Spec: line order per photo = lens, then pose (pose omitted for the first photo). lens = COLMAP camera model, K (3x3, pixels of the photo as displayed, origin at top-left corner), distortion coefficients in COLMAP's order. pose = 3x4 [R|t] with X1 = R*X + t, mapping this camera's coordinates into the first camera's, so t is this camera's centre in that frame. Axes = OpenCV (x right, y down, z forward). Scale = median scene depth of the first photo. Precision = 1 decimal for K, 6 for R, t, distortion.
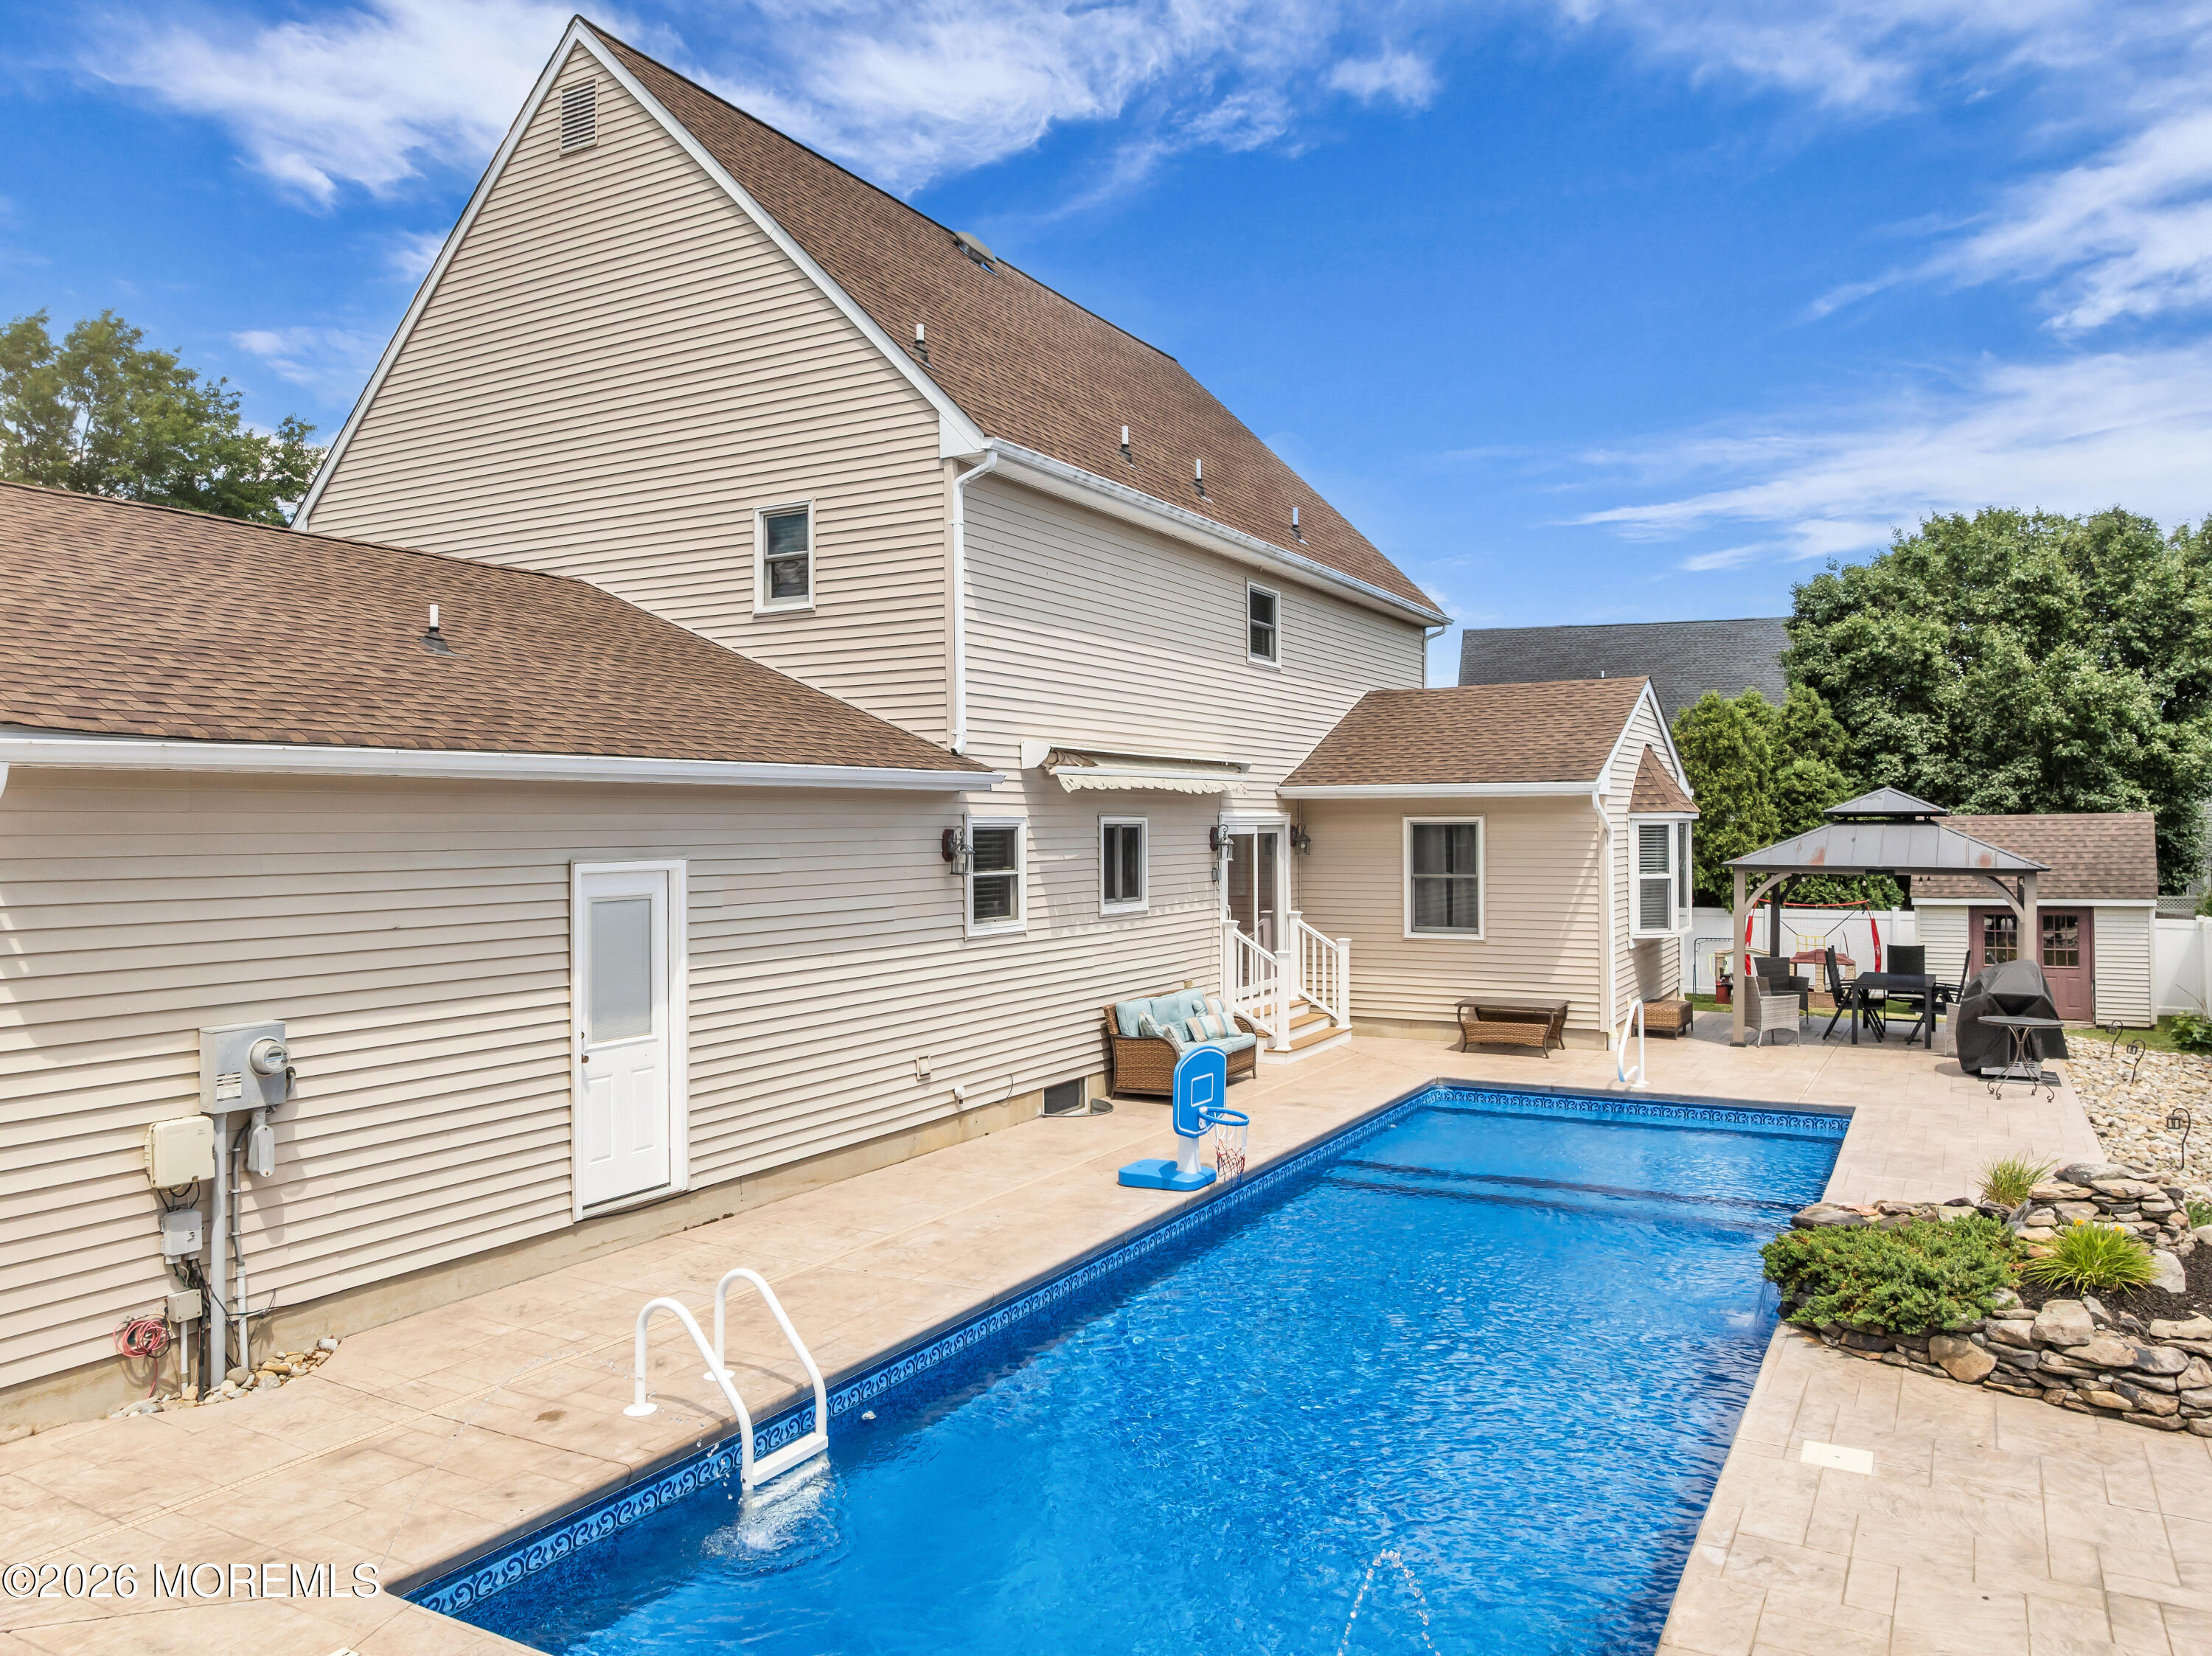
lens RADIAL K [[1556.6, 0, 1106.0], [0, 1556.6, 828.0], [0, 0, 1]] dist [-0.035926, 0.000786]
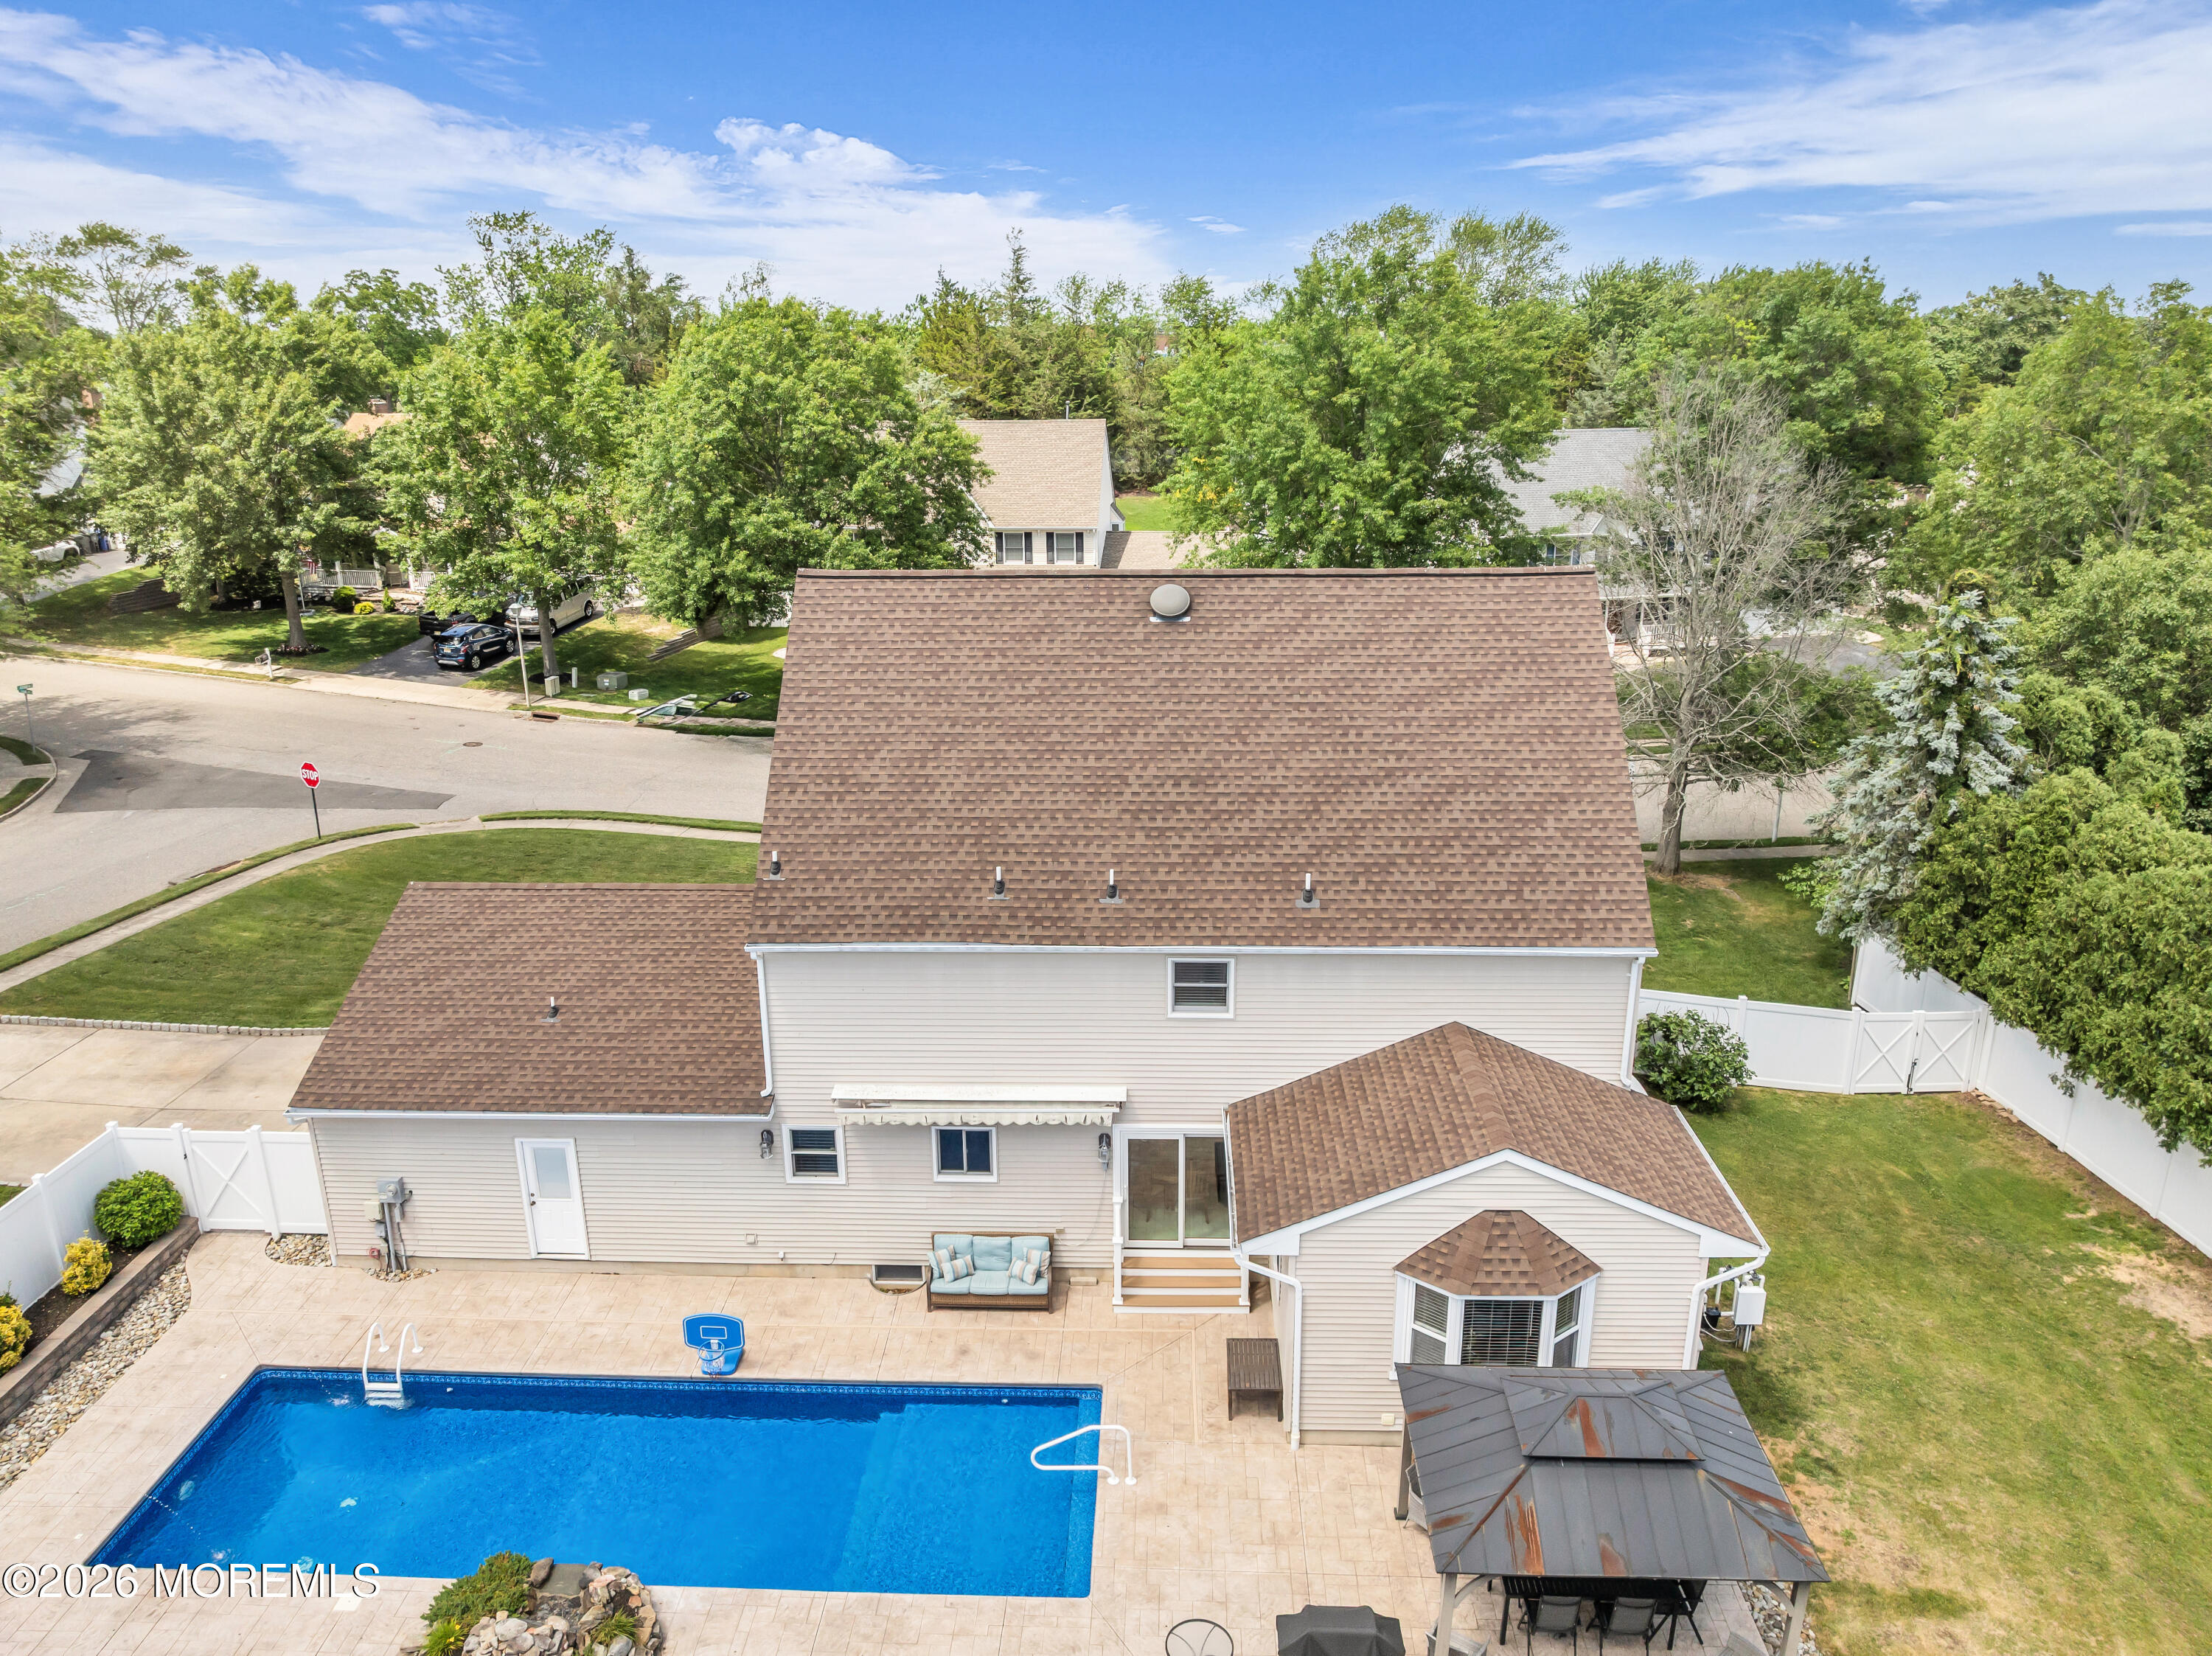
lens RADIAL K [[1615.0, 0, 1104.0], [0, 1615.0, 739.0], [0, 0, 1]] dist [-0.047144, 0.000647]
pose [[0.448646, 0.226152, -0.864622, 1.527395], [0.009101, 0.966247, 0.257456, -0.879107], [0.893663, -0.123375, 0.431445, 0.543804]]
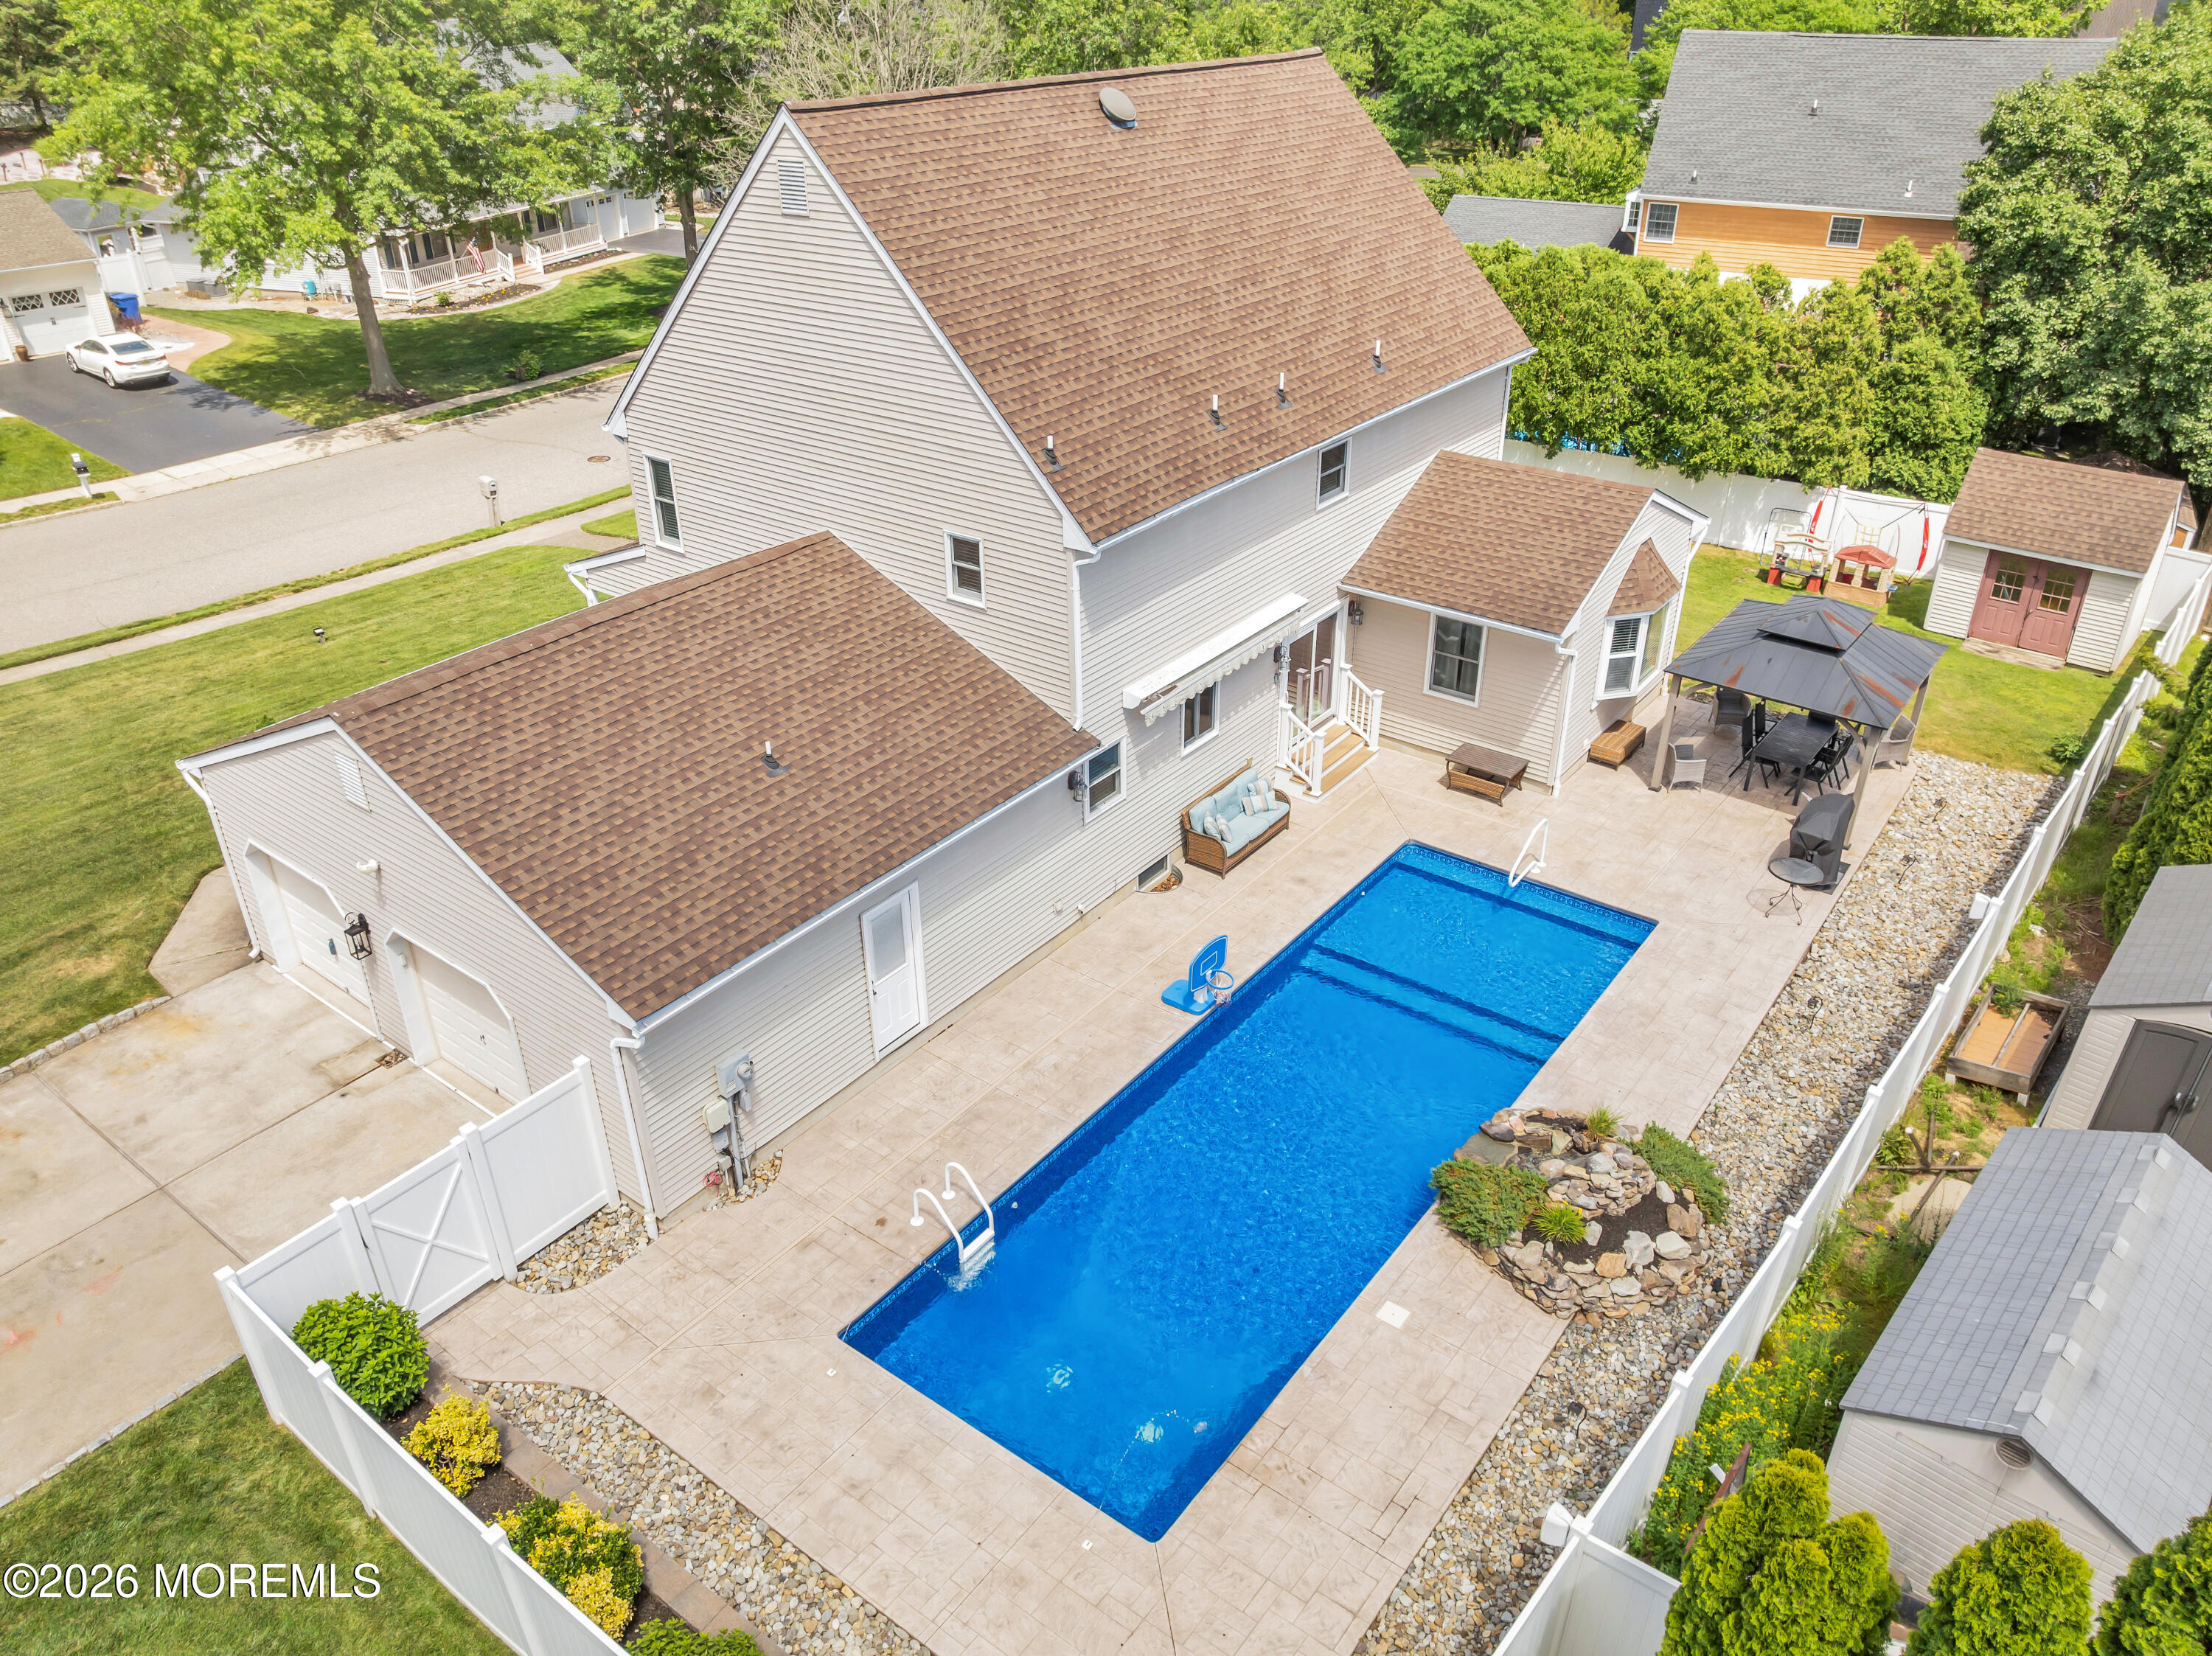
lens RADIAL K [[1556.5, 0, 1110.2], [0, 1556.5, 814.9], [0, 0, 1]] dist [-0.029714, 0.002977]
pose [[0.989972, 0.066671, -0.124543, 0.131095], [0.003124, 0.871075, 0.491141, -0.697730], [0.141231, -0.486604, 0.862131, -0.377854]]
